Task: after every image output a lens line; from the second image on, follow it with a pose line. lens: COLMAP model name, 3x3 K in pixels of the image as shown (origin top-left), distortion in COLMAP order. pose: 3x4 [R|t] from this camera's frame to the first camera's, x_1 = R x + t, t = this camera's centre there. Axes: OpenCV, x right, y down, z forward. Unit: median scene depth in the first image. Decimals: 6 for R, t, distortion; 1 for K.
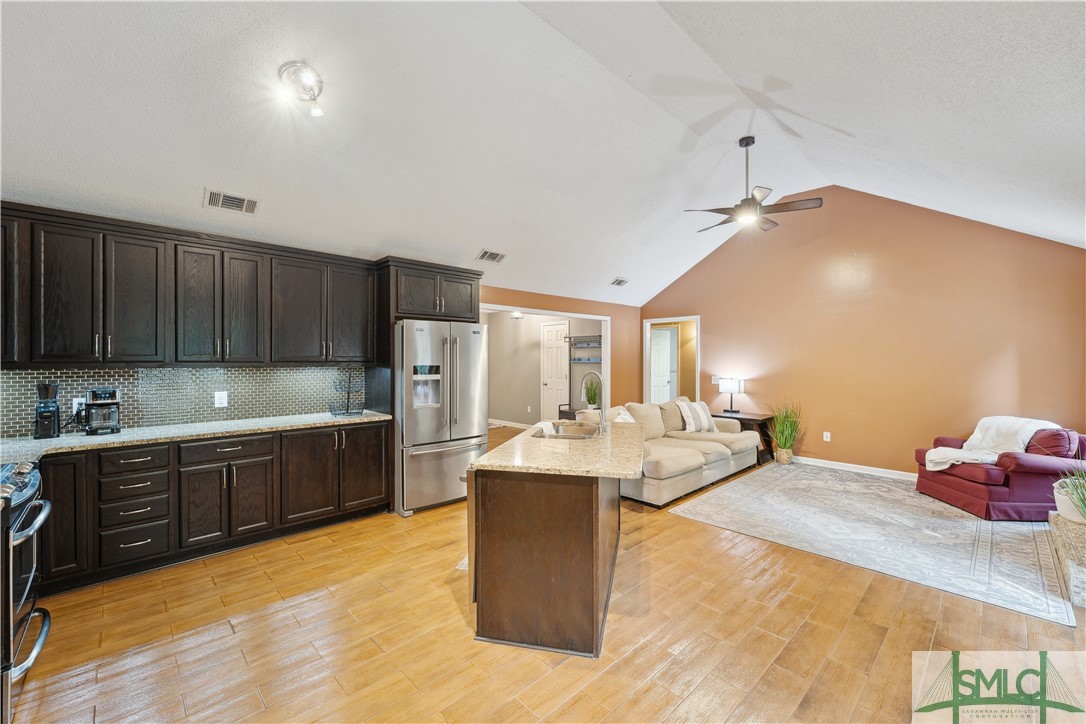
lens RADIAL K [[445.6, 0, 541.7], [0, 445.6, 365.6], [0, 0, 1]] dist [0.000463, 0.000233]
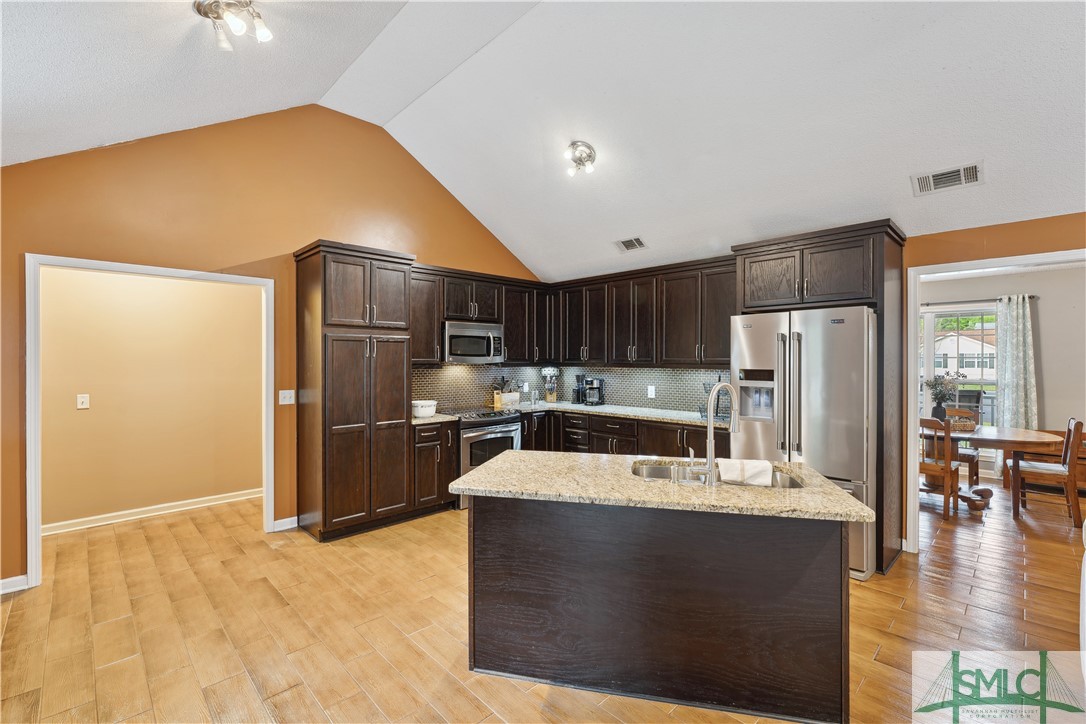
lens RADIAL K [[484.4, 0, 543.0], [0, 484.4, 362.0], [0, 0, 1]] dist [0.000085, -0.000031]
pose [[-0.007093, 0.001857, -0.999973, 0.618506], [-0.017315, 0.999848, 0.001980, -0.007986], [0.999825, 0.017328, -0.007060, 0.609910]]
